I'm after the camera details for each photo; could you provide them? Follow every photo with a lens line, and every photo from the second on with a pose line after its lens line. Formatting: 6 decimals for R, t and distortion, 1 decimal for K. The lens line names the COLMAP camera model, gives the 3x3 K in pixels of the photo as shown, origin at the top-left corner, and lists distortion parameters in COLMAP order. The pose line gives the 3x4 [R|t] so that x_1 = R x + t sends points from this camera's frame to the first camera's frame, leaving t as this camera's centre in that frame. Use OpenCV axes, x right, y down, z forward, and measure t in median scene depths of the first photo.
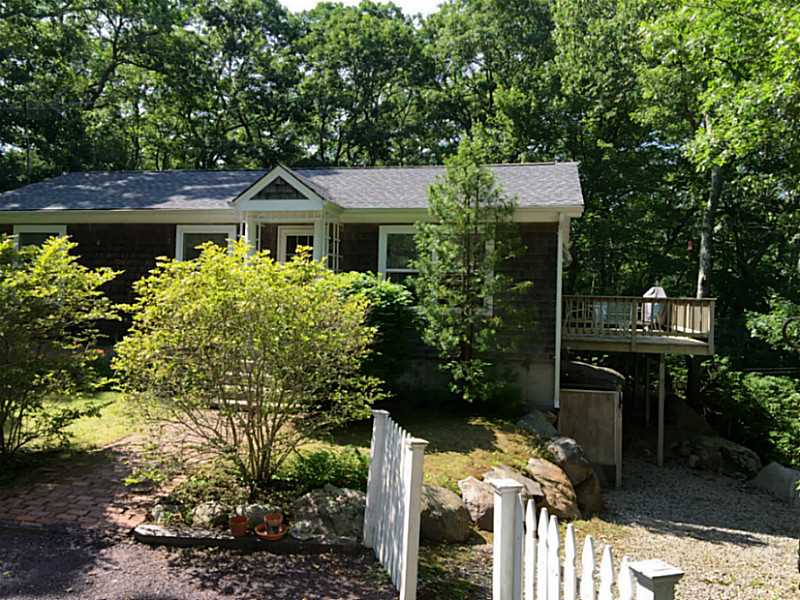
lens RADIAL K [[739.6, 0, 400.0], [0, 739.6, 300.0], [0, 0, 1]] dist [0.042023, -0.112791]
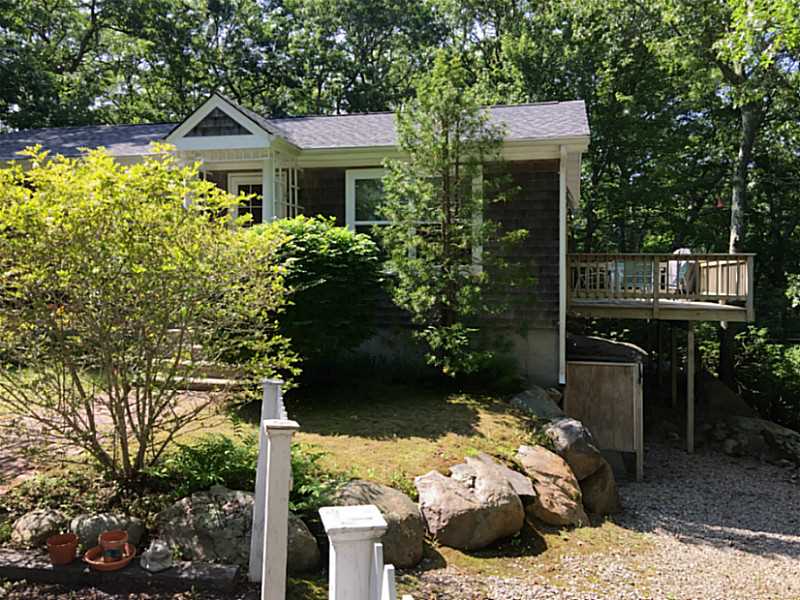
lens RADIAL K [[654.8, 0, 400.0], [0, 654.8, 300.0], [0, 0, 1]] dist [0.054480, -0.119747]
pose [[0.997439, -0.016538, -0.069590, 0.094068], [0.016592, 0.999862, 0.000202, 0.055005], [0.069577, -0.001356, 0.997576, 0.285249]]
